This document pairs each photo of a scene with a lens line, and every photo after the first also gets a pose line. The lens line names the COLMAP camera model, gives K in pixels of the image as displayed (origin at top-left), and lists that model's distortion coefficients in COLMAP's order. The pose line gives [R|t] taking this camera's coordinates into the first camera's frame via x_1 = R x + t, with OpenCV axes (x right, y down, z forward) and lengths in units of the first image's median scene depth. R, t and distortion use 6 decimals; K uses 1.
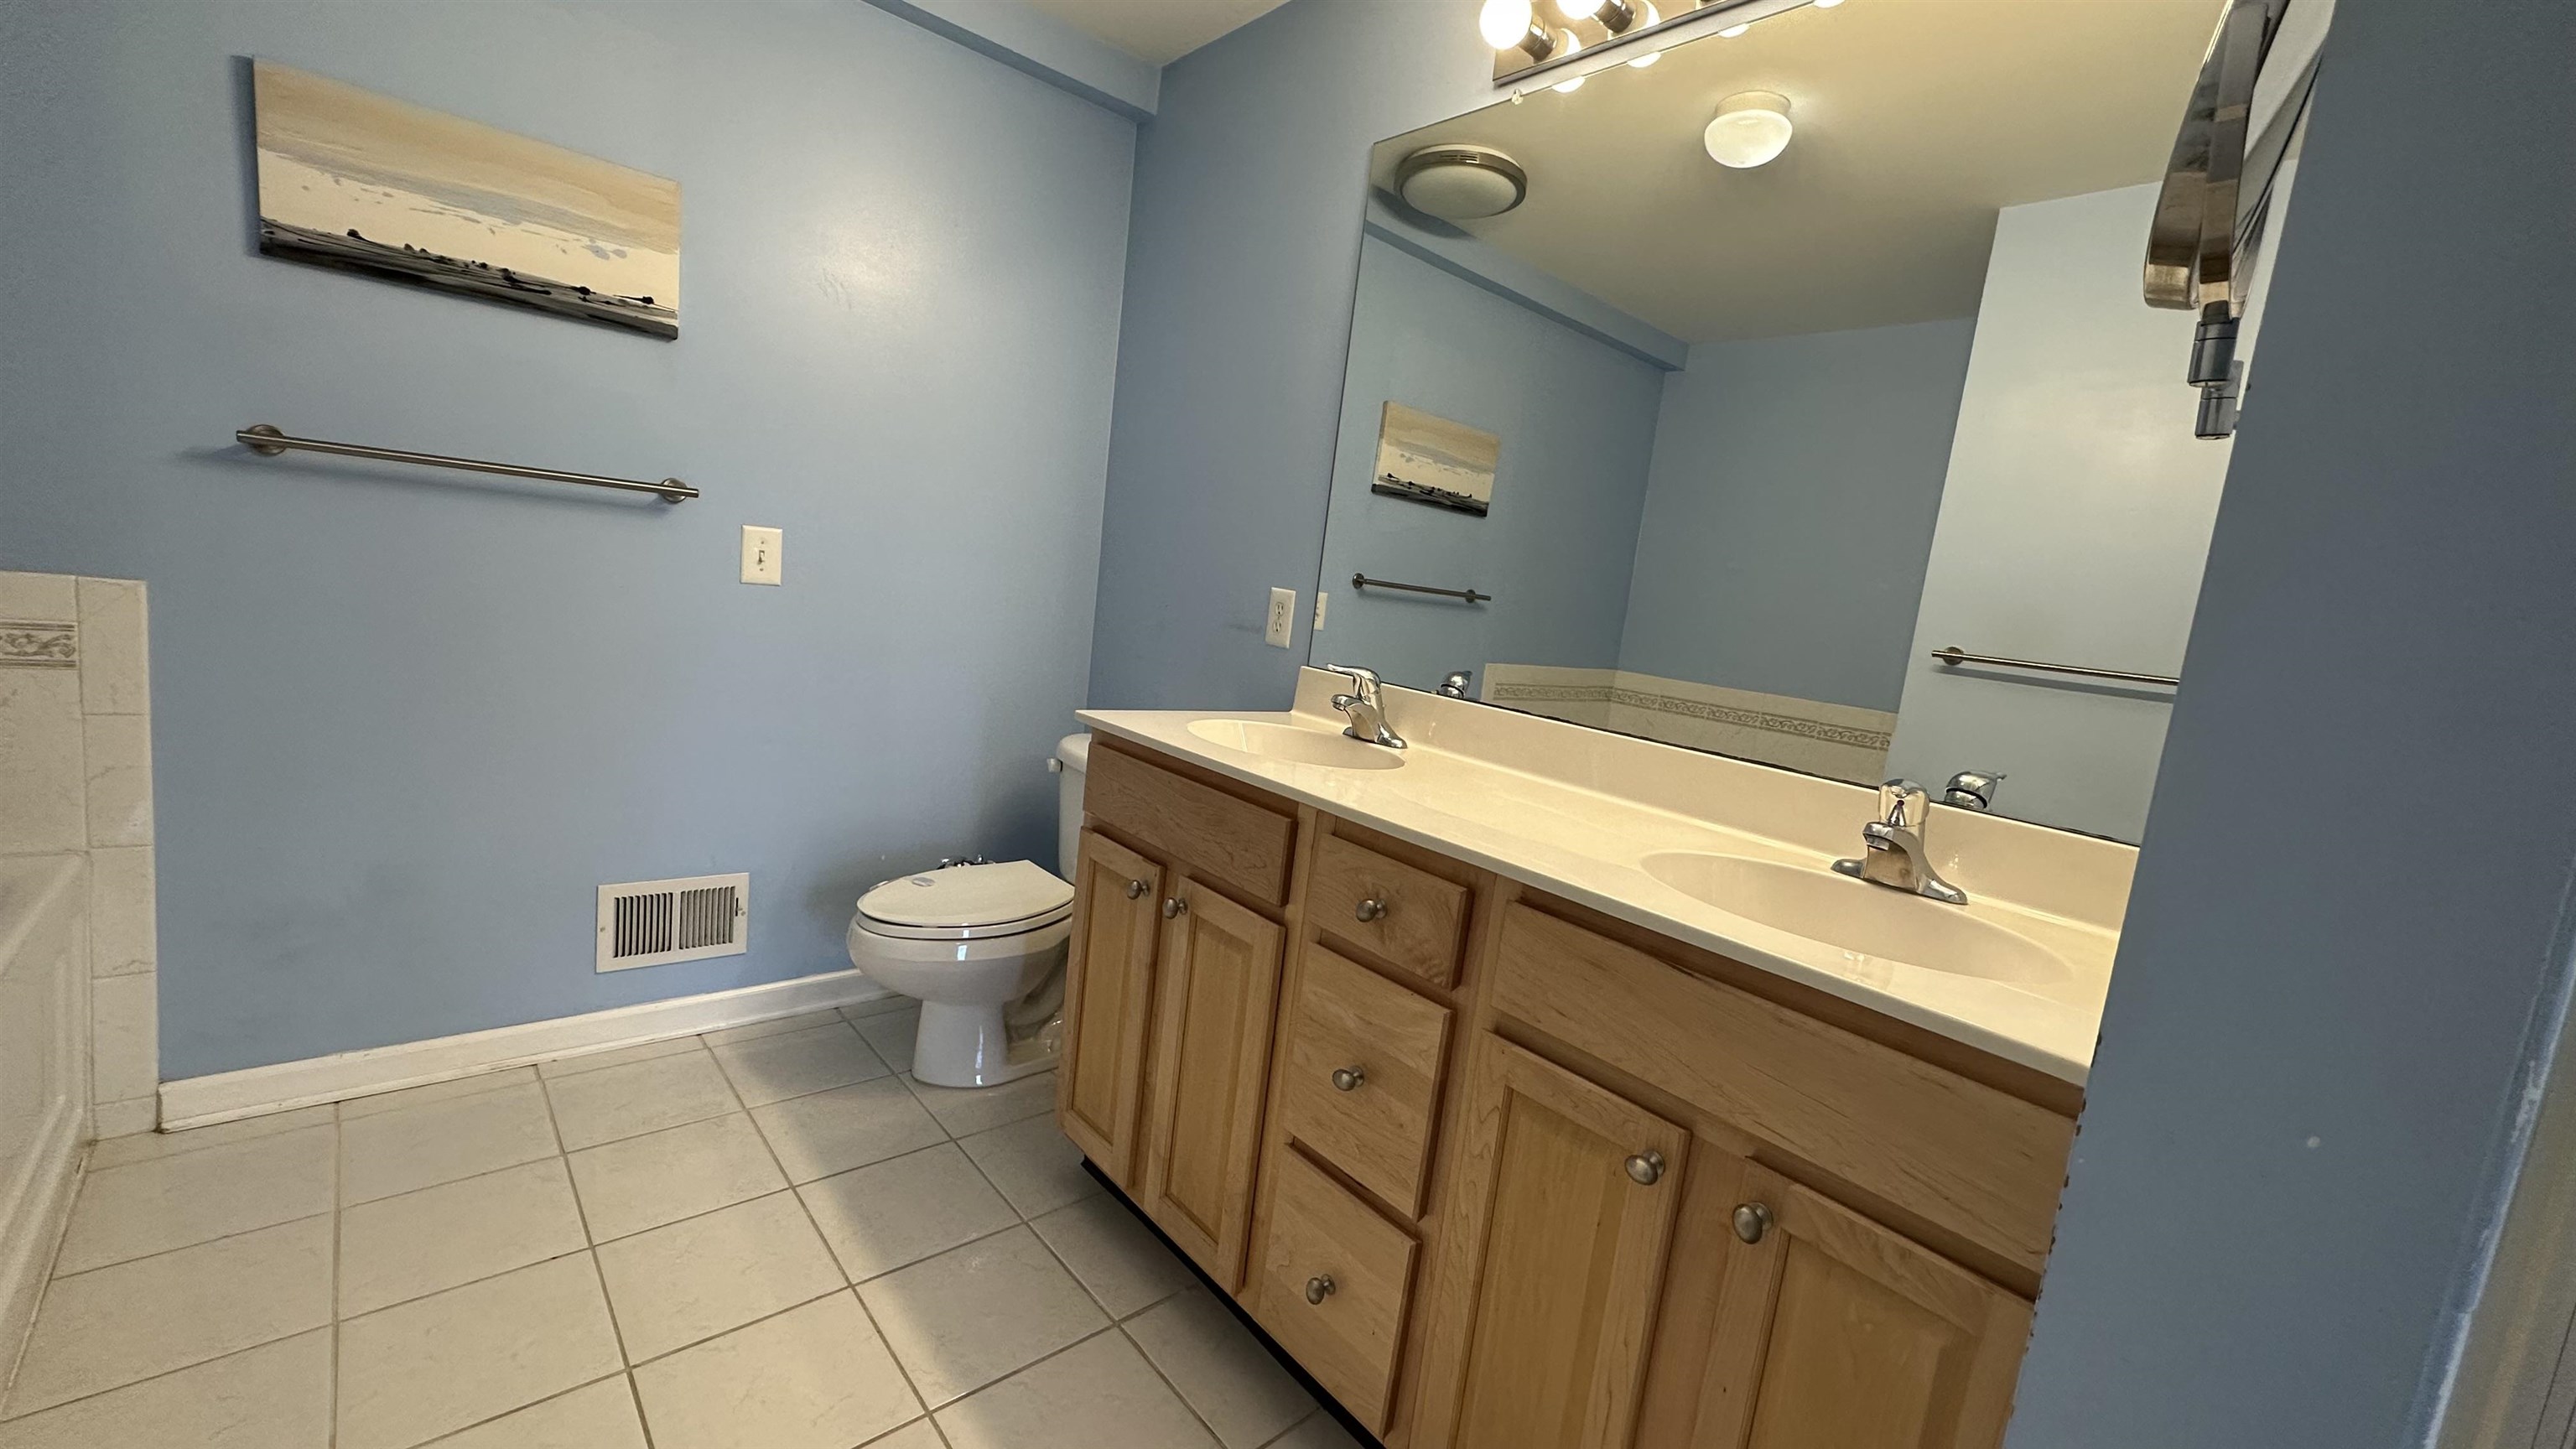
lens RADIAL K [[1015.2, 0, 1280.9], [0, 1015.2, 718.0], [0, 0, 1]] dist [-0.002085, -0.000264]
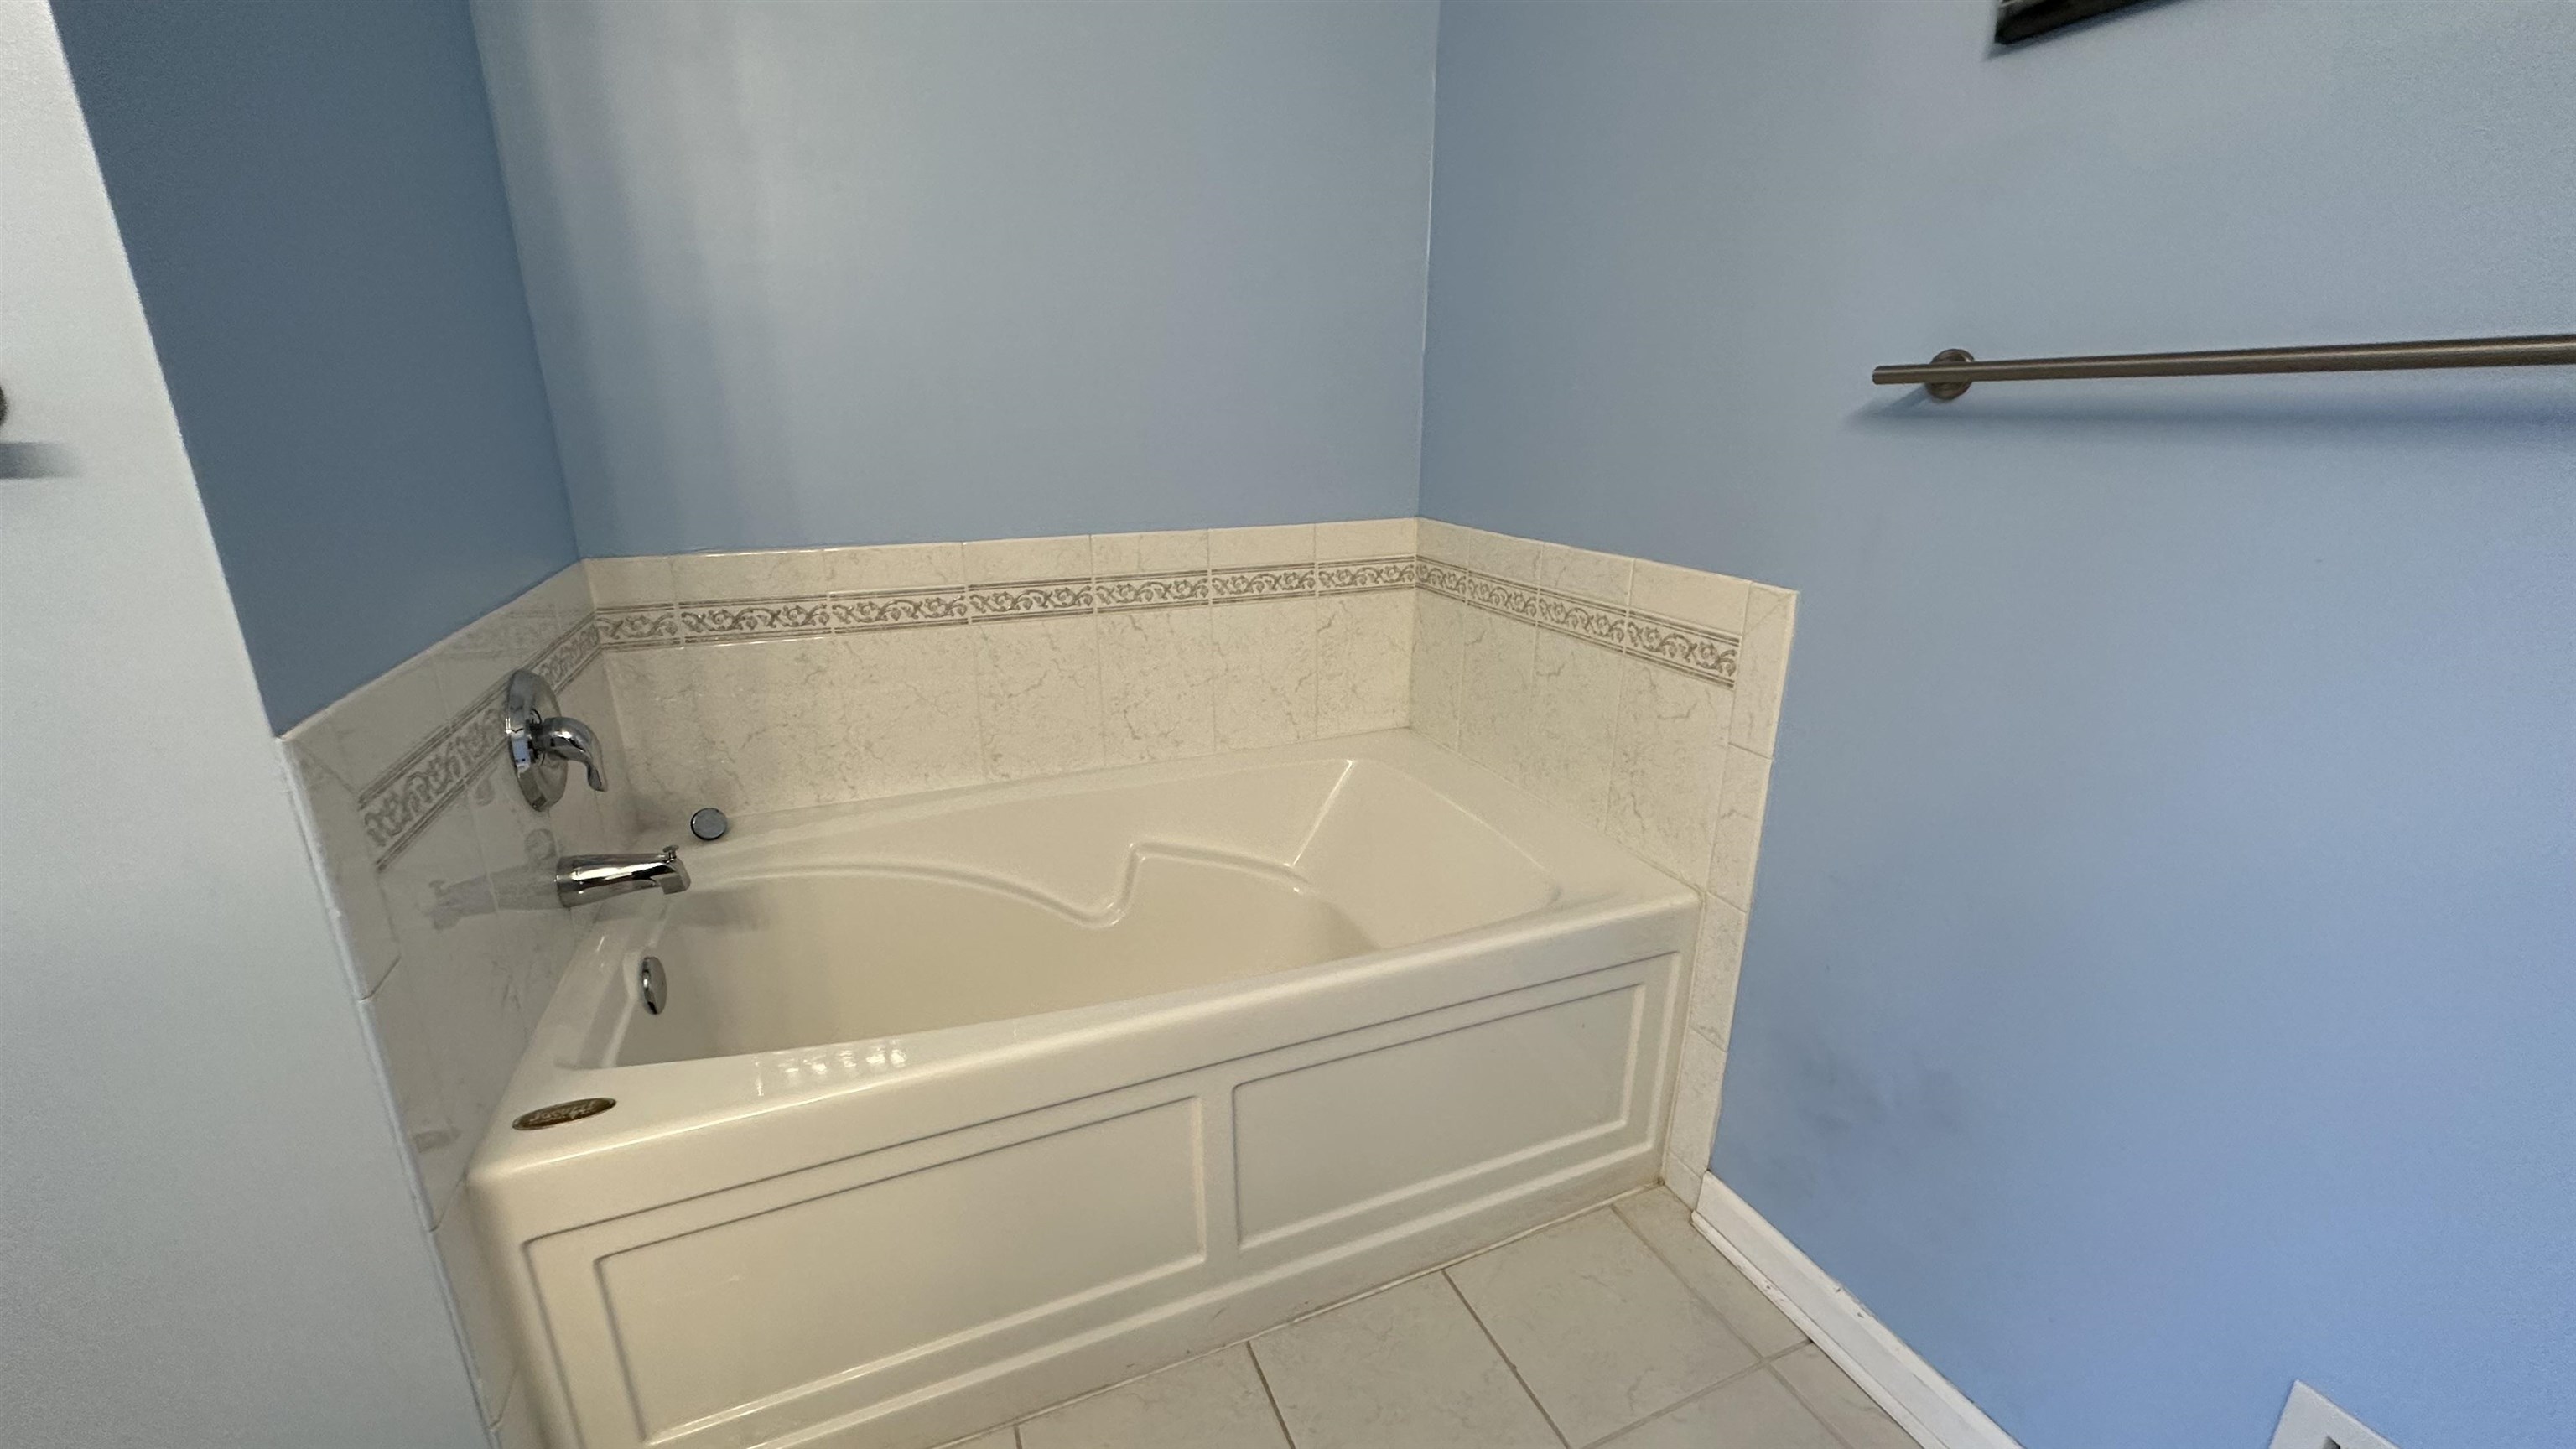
lens RADIAL K [[1015.2, 0, 1288.7], [0, 1015.2, 735.2], [0, 0, 1]] dist [-0.002085, -0.000264]
pose [[-0.321921, 0.162065, -0.932793, -0.235070], [-0.173868, 0.958364, 0.226512, -0.122319], [0.930665, 0.235102, -0.280339, 0.785368]]
